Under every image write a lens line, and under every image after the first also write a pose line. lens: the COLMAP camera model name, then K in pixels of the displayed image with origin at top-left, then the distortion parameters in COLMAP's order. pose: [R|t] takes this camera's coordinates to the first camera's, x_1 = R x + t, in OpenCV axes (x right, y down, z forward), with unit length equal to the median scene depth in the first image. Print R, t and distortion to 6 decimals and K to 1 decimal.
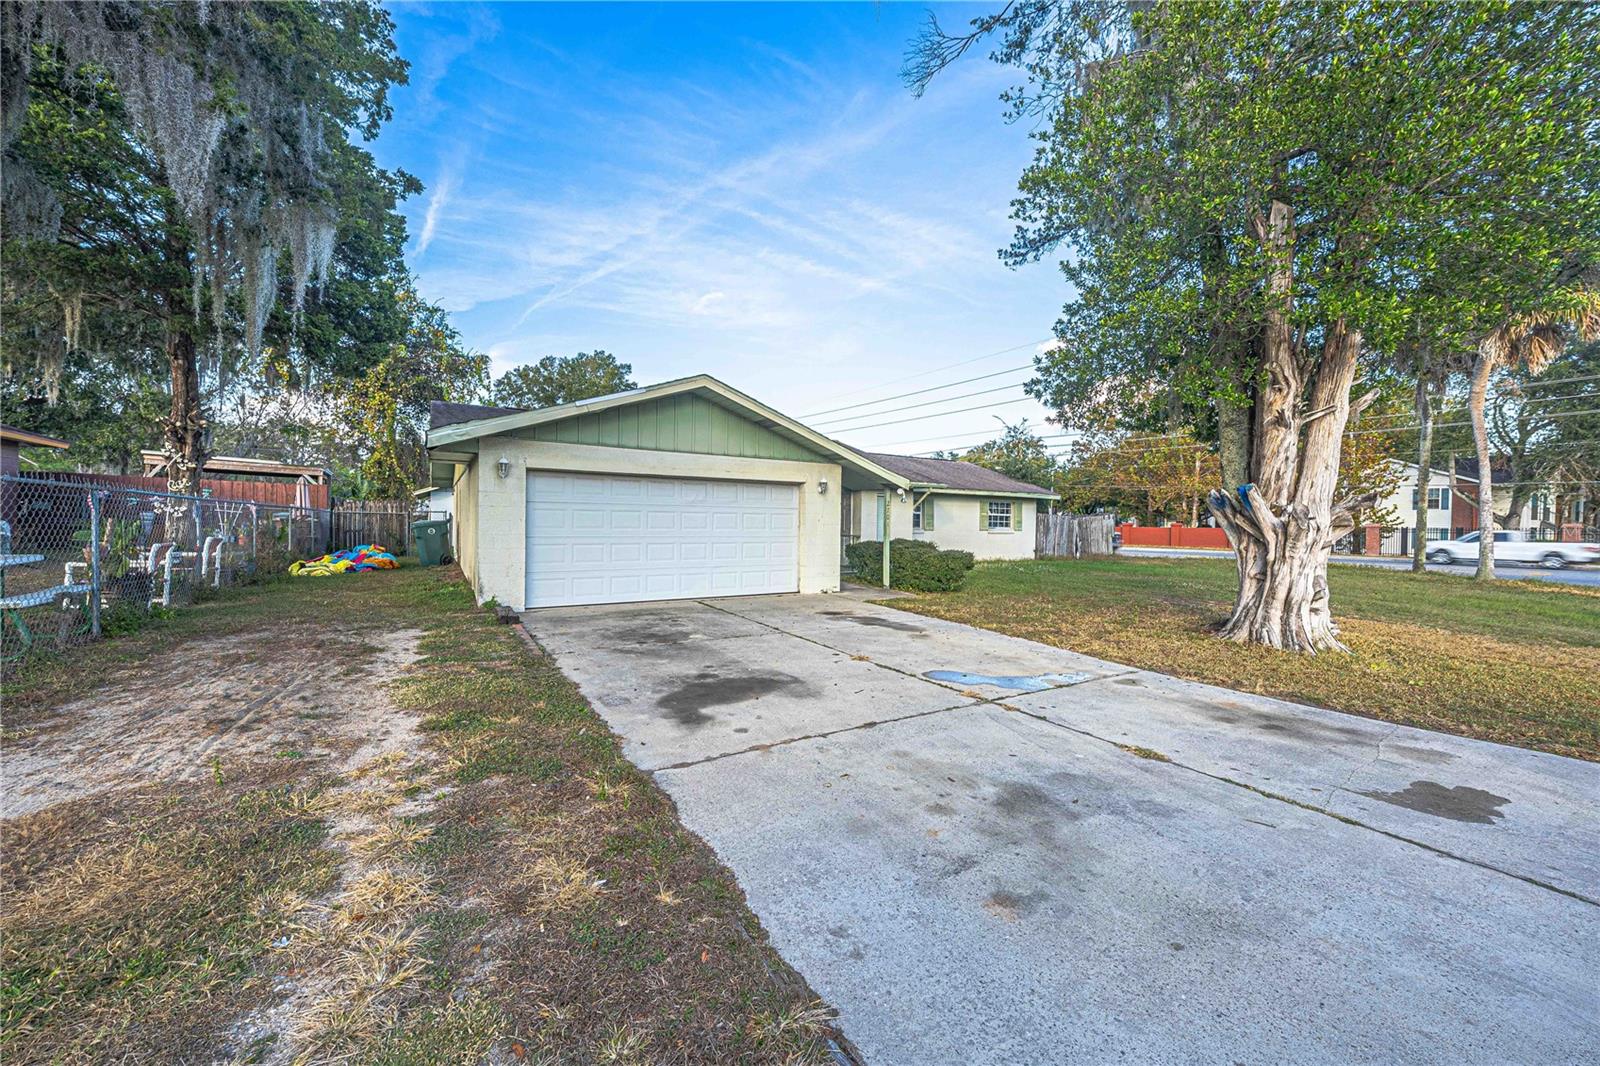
lens RADIAL K [[579.7, 0, 799.6], [0, 579.7, 528.2], [0, 0, 1]] dist [0.005976, -0.000015]
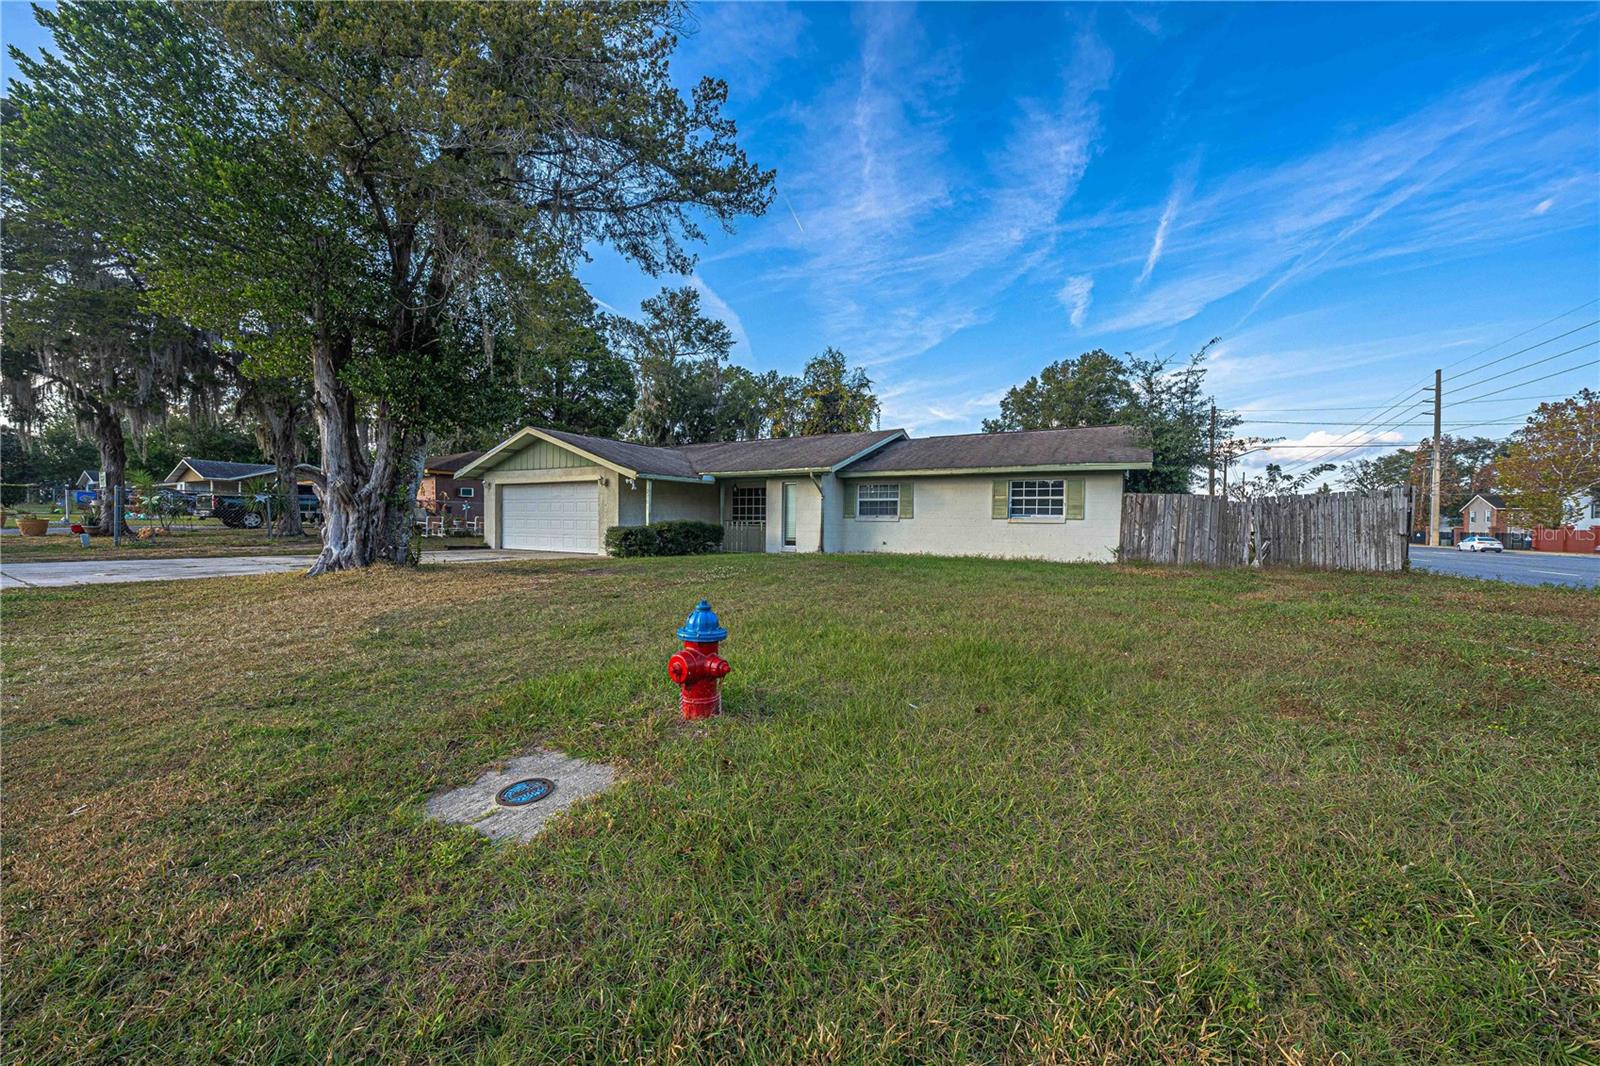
lens RADIAL K [[579.7, 0, 798.9], [0, 579.7, 531.3], [0, 0, 1]] dist [0.005976, -0.000015]
pose [[0.501821, 0.003468, -0.864964, 2.217409], [-0.016204, 0.999854, -0.005392, 0.073903], [0.864819, 0.016722, 0.501804, 1.011121]]
